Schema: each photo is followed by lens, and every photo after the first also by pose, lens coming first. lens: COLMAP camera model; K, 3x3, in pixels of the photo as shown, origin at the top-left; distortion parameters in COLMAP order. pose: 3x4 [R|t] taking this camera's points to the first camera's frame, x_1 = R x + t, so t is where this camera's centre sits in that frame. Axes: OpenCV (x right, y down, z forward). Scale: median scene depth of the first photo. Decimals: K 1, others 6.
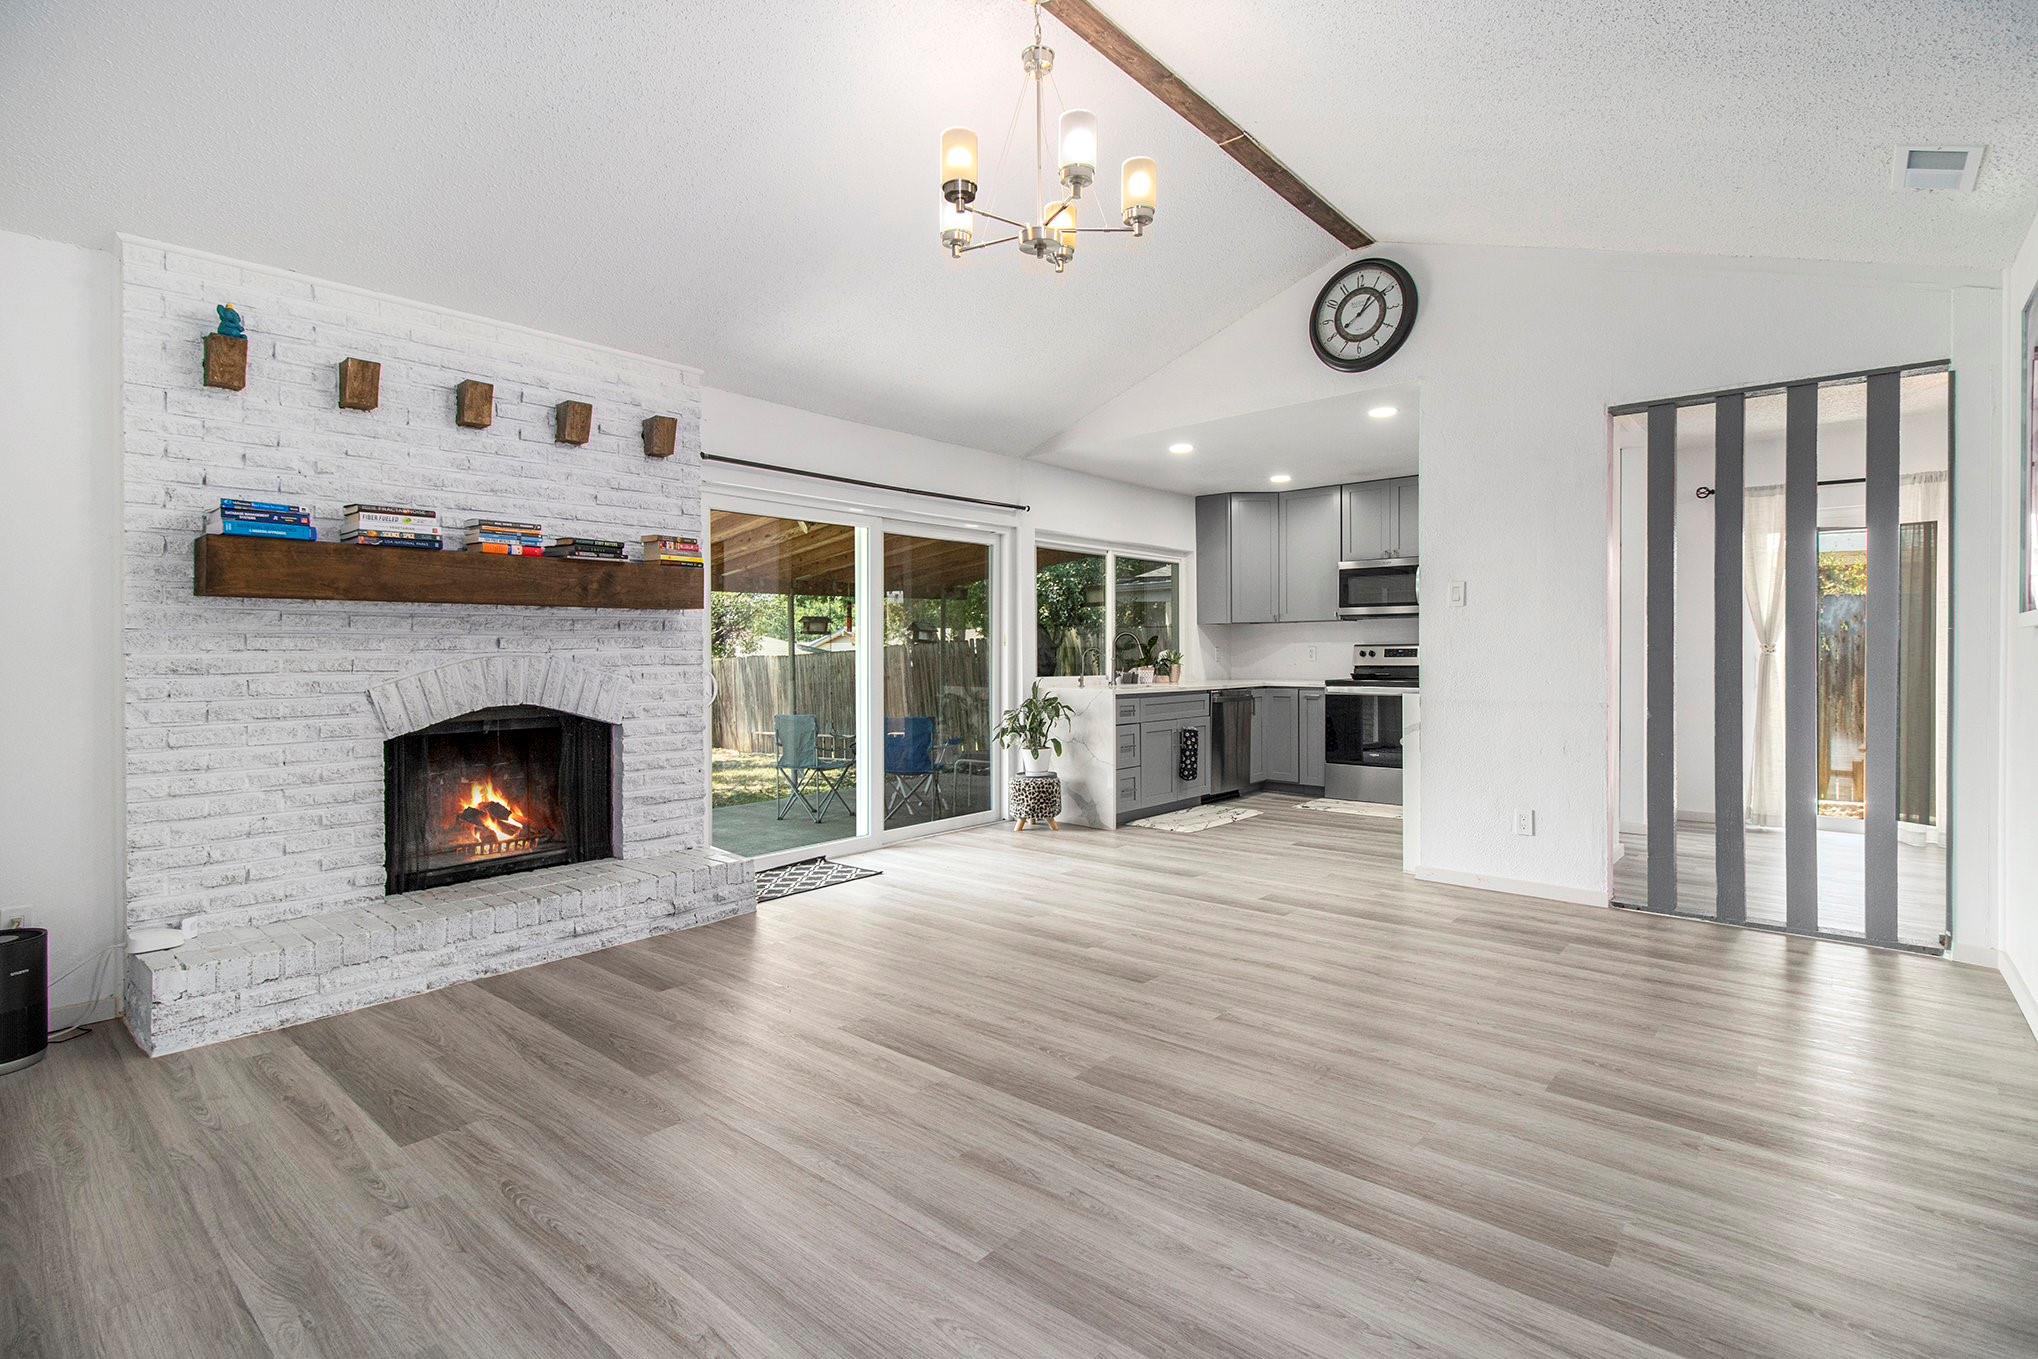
lens RADIAL K [[962.1, 0, 1026.6], [0, 962.1, 661.6], [0, 0, 1]] dist [0.012938, 0.000069]
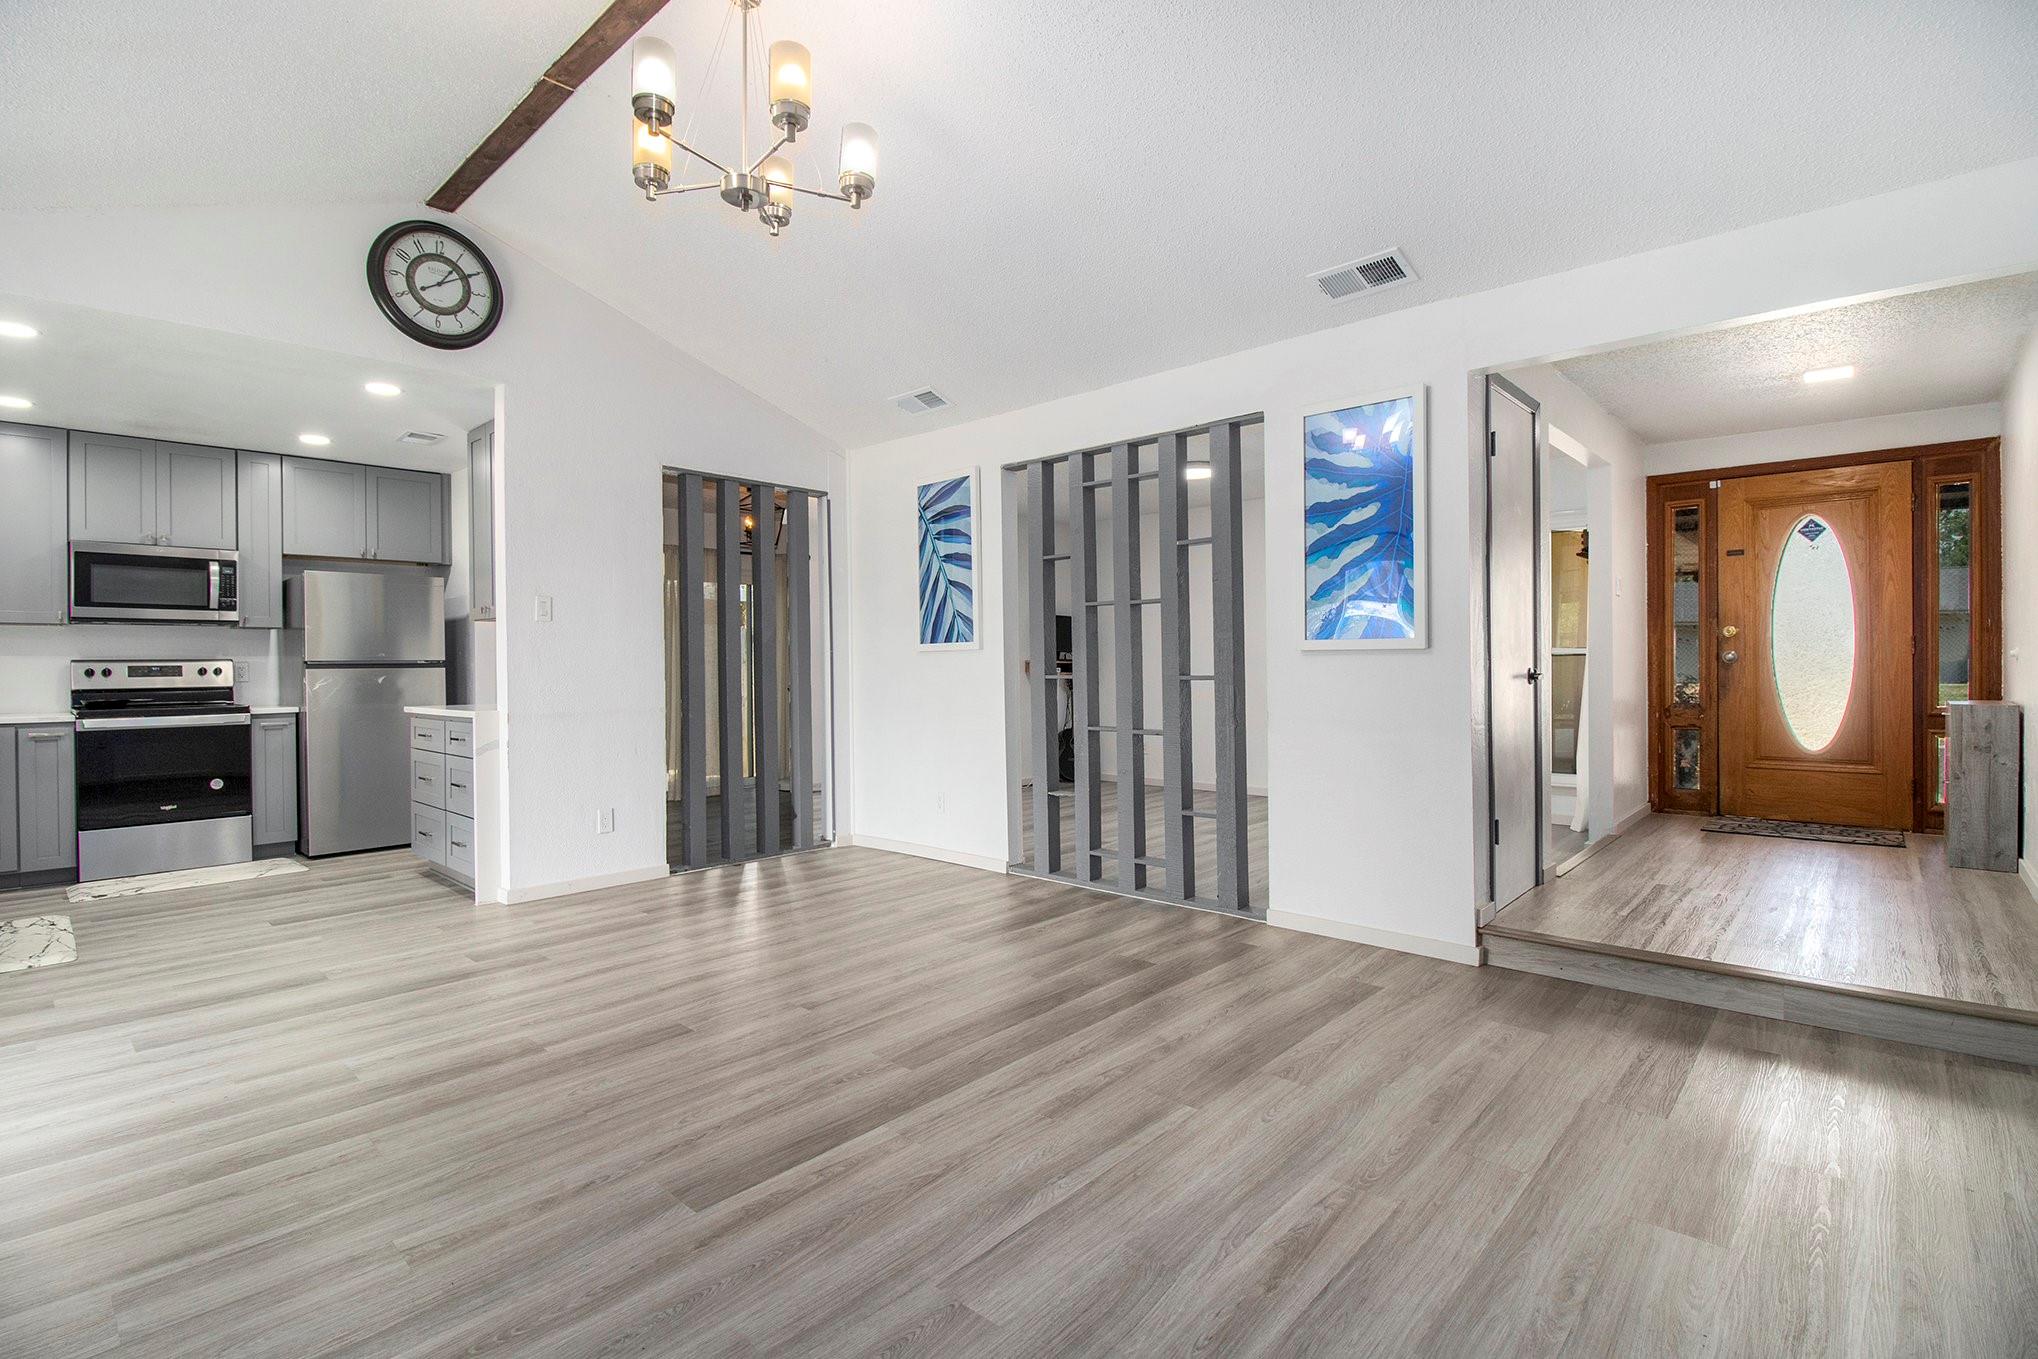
lens RADIAL K [[962.1, 0, 1025.2], [0, 962.1, 676.2], [0, 0, 1]] dist [0.012938, 0.000069]
pose [[0.025710, -0.009888, 0.999621, -0.537988], [0.015157, 0.999840, 0.009500, -0.002786], [-0.999555, 0.014907, 0.025855, 0.456430]]
